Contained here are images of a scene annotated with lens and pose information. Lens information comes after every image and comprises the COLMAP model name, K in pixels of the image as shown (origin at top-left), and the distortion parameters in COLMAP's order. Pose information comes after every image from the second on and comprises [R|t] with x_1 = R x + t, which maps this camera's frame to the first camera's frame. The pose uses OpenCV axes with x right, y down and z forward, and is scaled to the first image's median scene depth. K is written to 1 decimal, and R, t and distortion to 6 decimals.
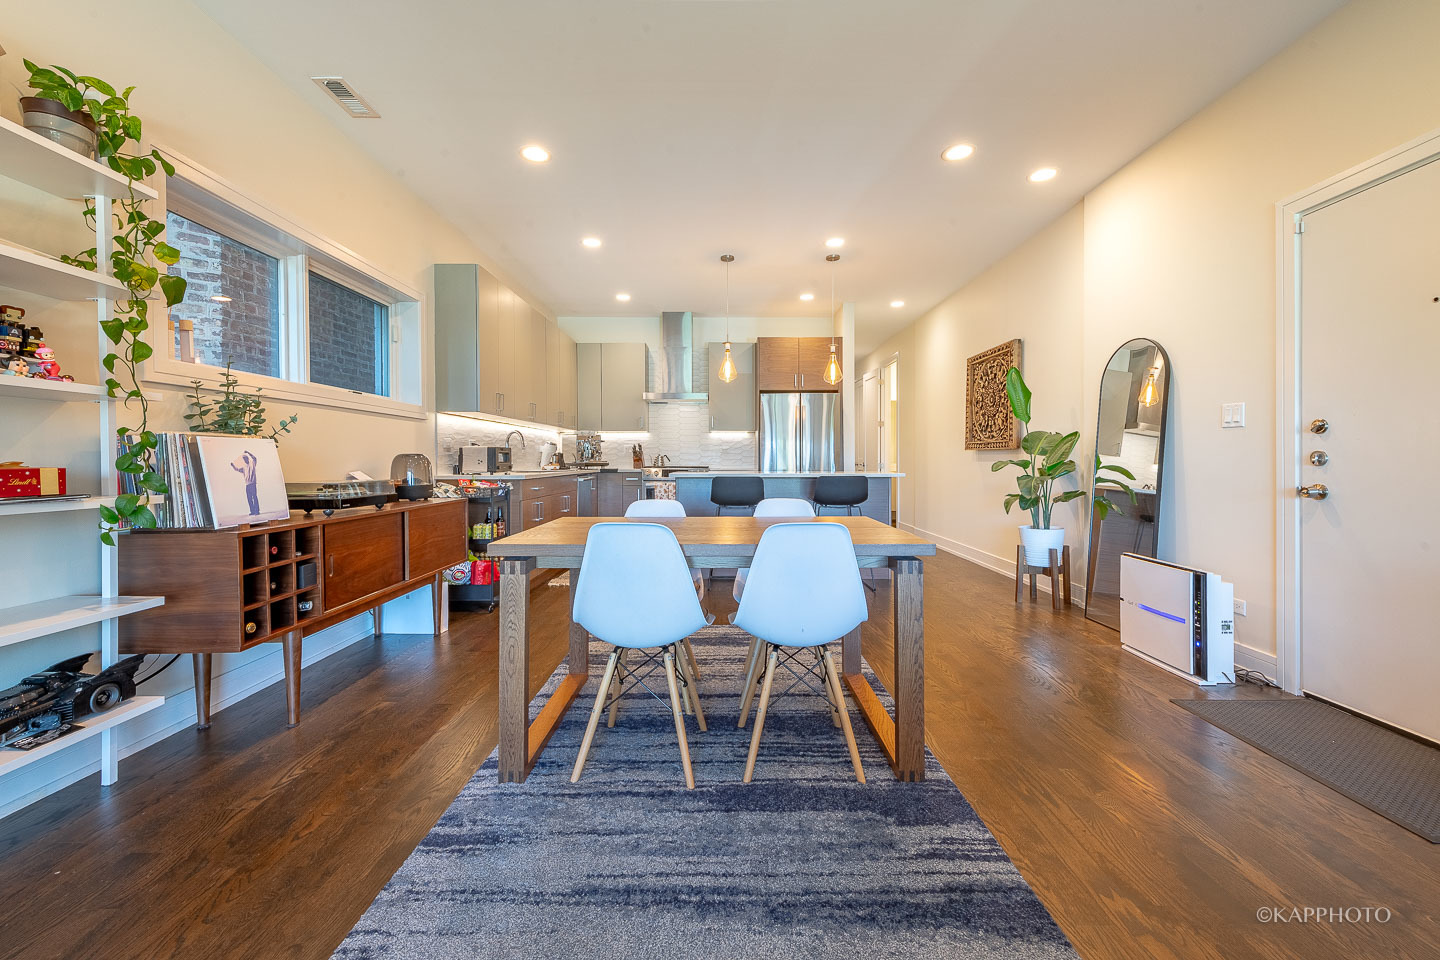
lens RADIAL K [[582.3, 0, 718.8], [0, 582.3, 467.0], [0, 0, 1]] dist [0.017685, -0.004728]
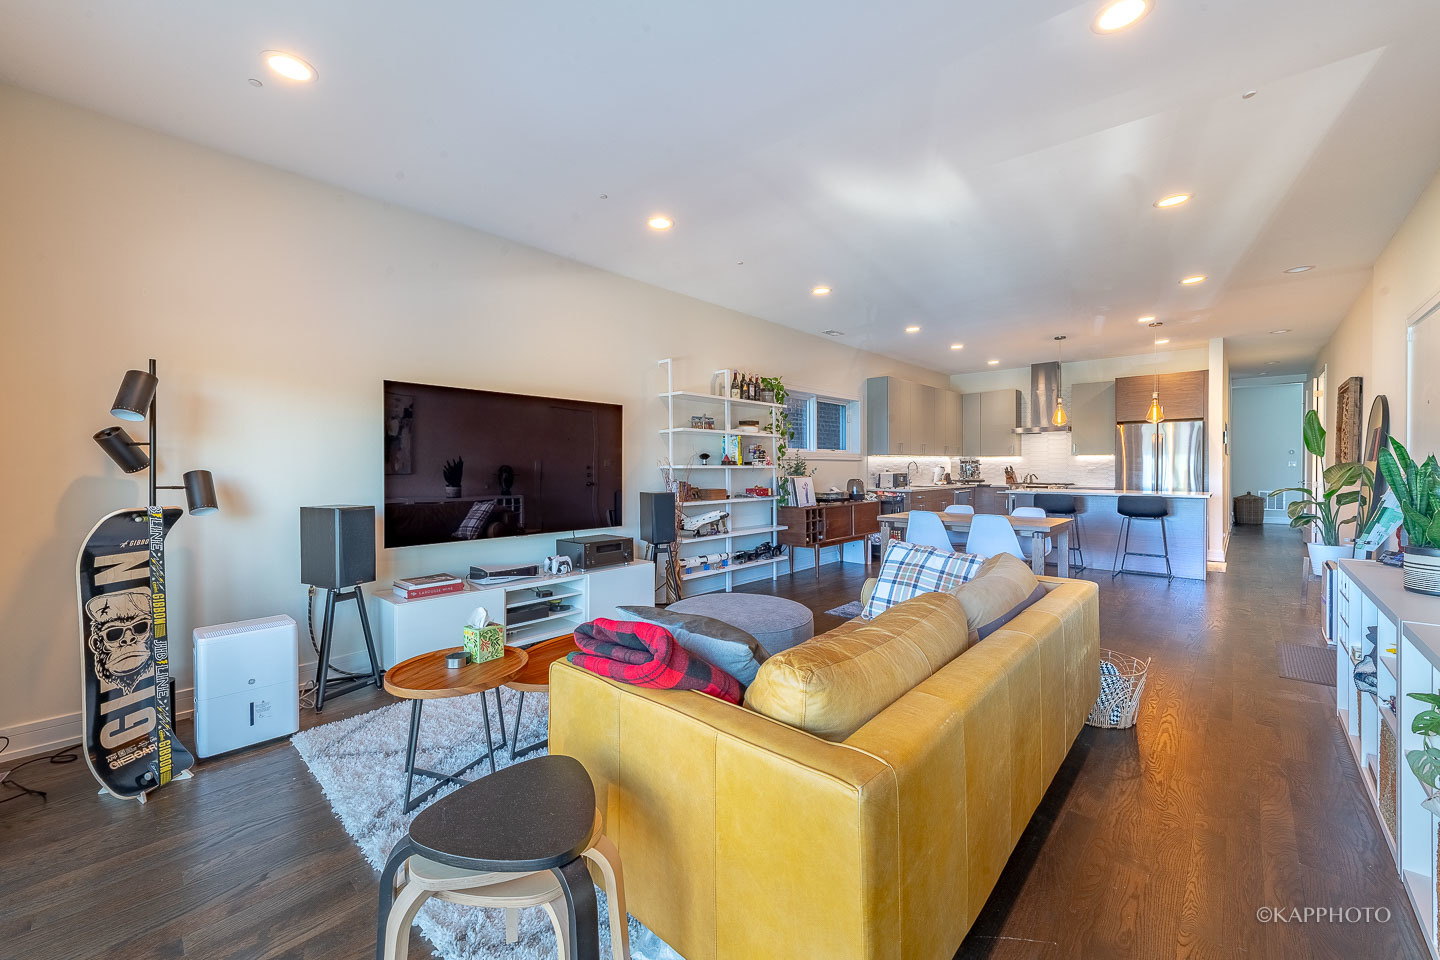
lens RADIAL K [[582.3, 0, 713.2], [0, 582.3, 473.7], [0, 0, 1]] dist [0.017685, -0.004728]
pose [[0.751559, 0.007427, -0.659624, 0.488551], [-0.005950, 0.999972, 0.004480, -0.049169], [0.659639, 0.000558, 0.751582, -0.942380]]
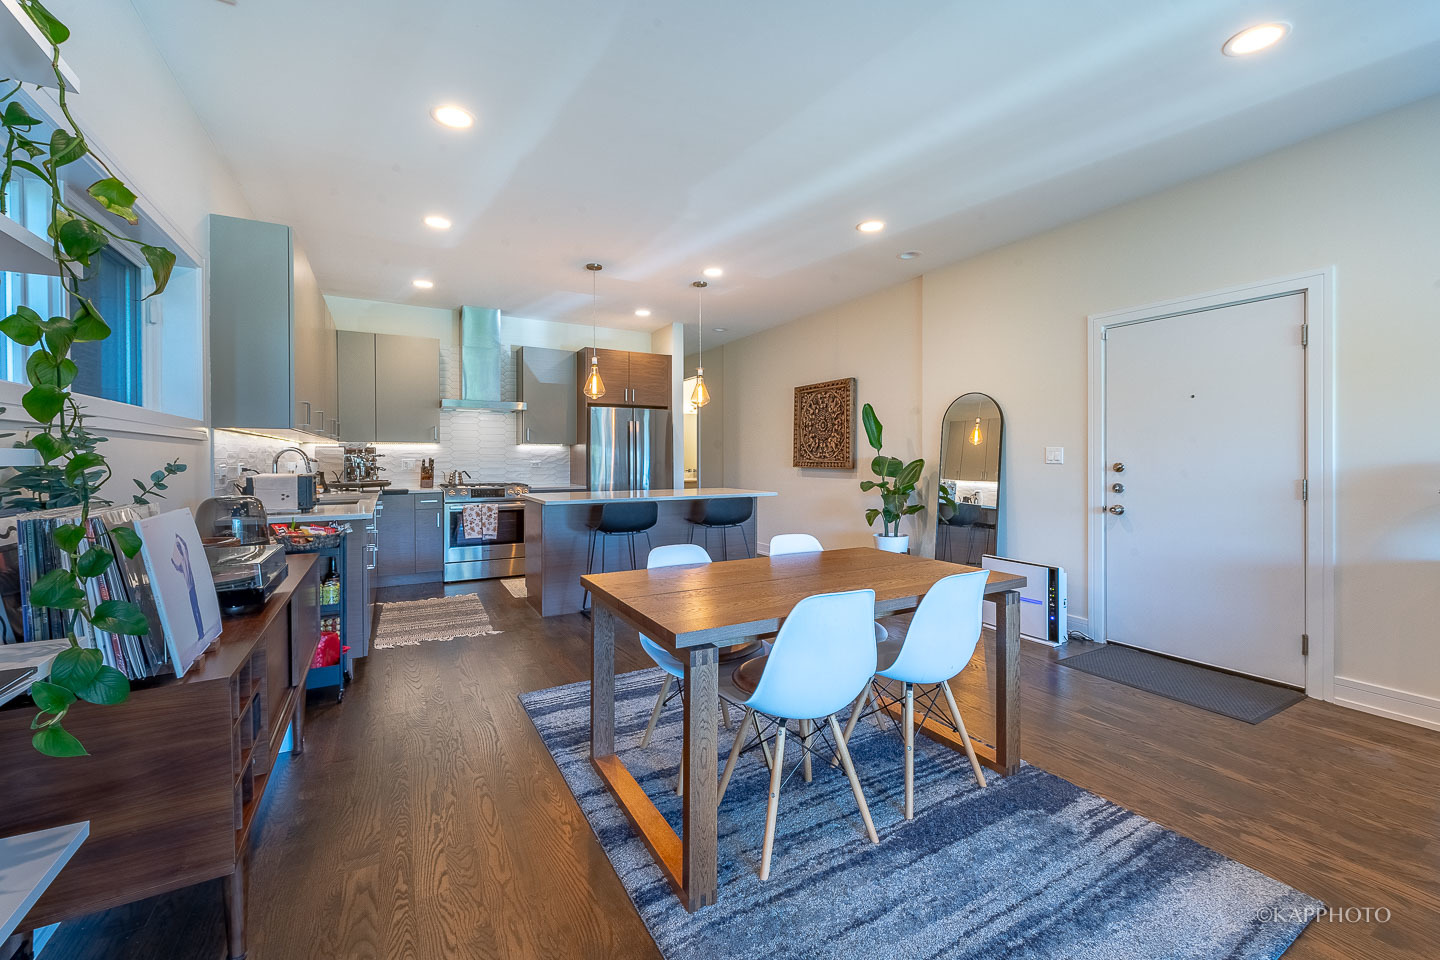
lens RADIAL K [[582.3, 0, 728.9], [0, 582.3, 457.3], [0, 0, 1]] dist [0.017685, -0.004728]
pose [[0.858069, -0.003284, 0.513524, -0.419358], [0.010203, 0.999891, -0.010654, -0.057892], [-0.513433, 0.014381, 0.858009, 0.133666]]
